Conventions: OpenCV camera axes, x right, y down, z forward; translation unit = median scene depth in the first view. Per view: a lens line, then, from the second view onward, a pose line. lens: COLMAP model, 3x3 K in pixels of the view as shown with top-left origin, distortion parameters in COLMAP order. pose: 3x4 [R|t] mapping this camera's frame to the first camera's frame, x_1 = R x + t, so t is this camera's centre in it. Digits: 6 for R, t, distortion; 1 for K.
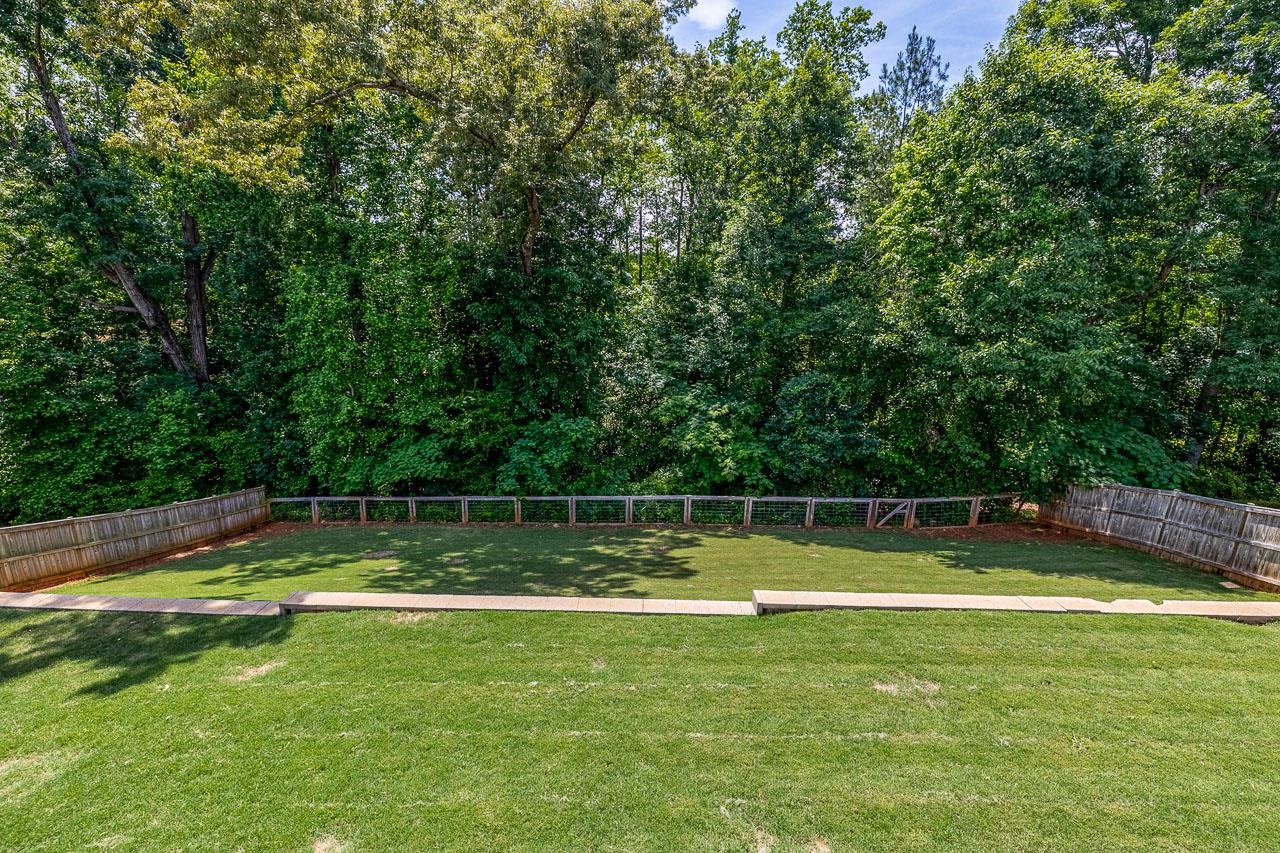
lens RADIAL K [[555.5, 0, 635.7], [0, 555.5, 411.6], [0, 0, 1]] dist [-0.000578, 0.000238]
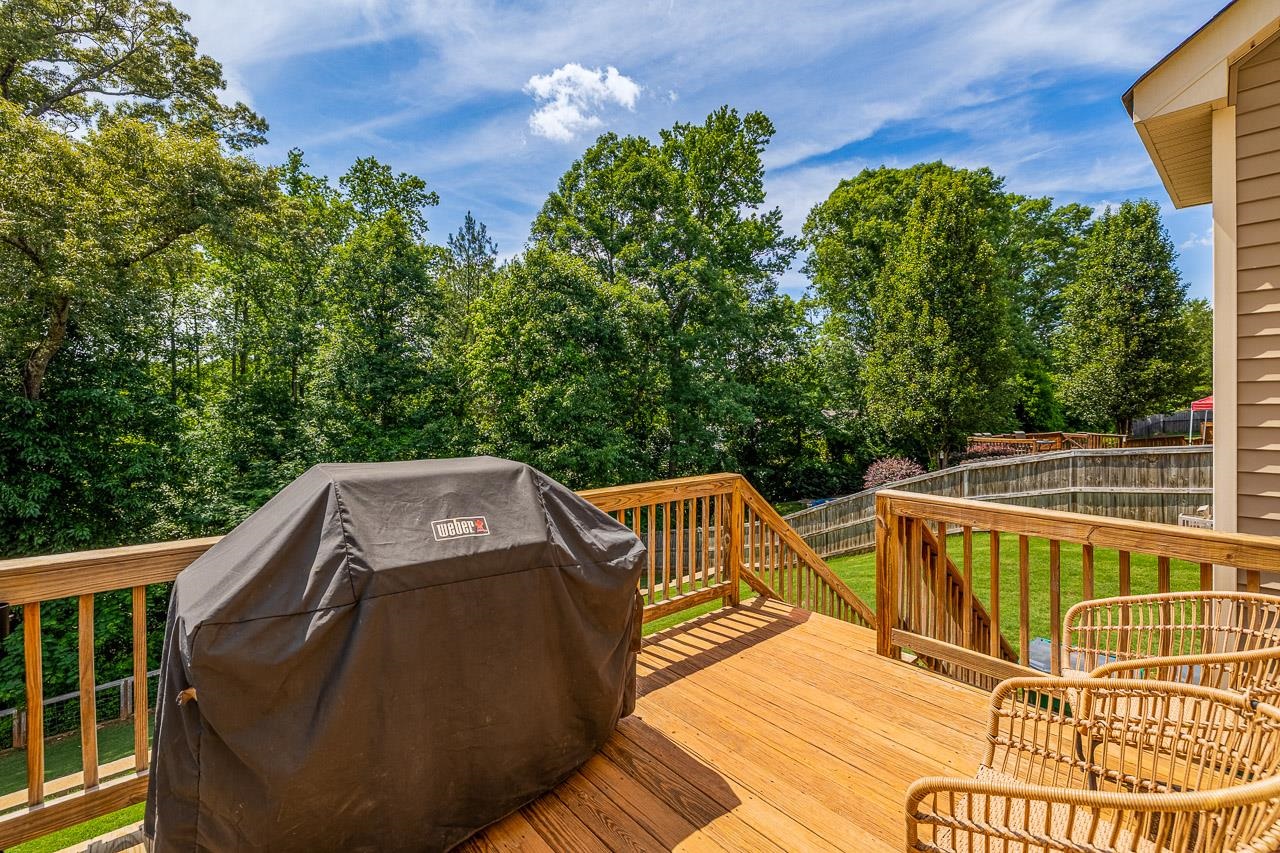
lens RADIAL K [[555.5, 0, 635.7], [0, 555.5, 411.6], [0, 0, 1]] dist [-0.000578, 0.000238]
pose [[0.736156, -0.023607, 0.676400, -0.111583], [0.160061, 0.977114, -0.140099, 0.013585], [-0.657613, 0.211400, 0.723087, -0.110640]]
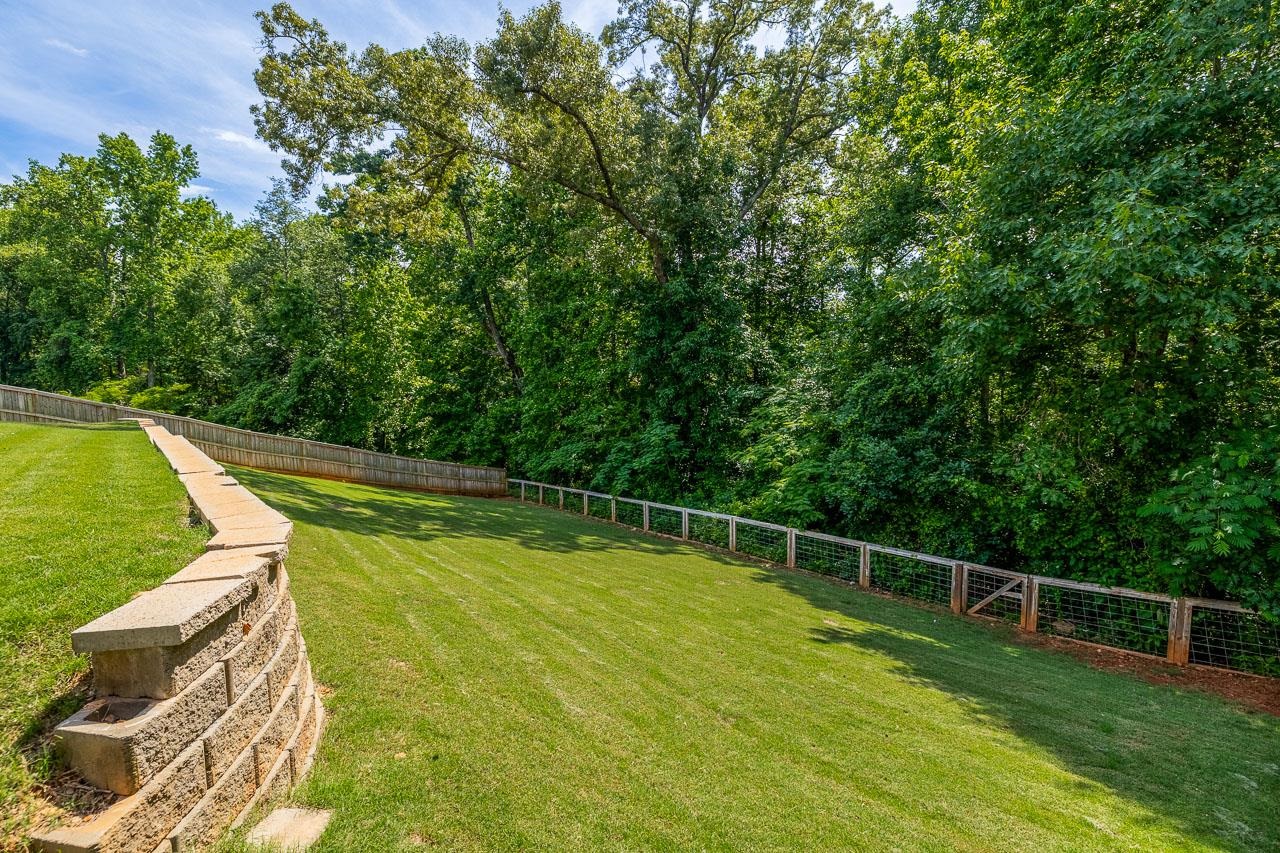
lens RADIAL K [[537.9, 0, 636.4], [0, 537.9, 412.5], [0, 0, 1]] dist [0.001136, -0.000612]
pose [[0.704560, 0.021843, -0.709309, 0.549083], [-0.125193, 0.987675, -0.093940, 0.088704], [0.698514, 0.154987, 0.698610, 0.296326]]
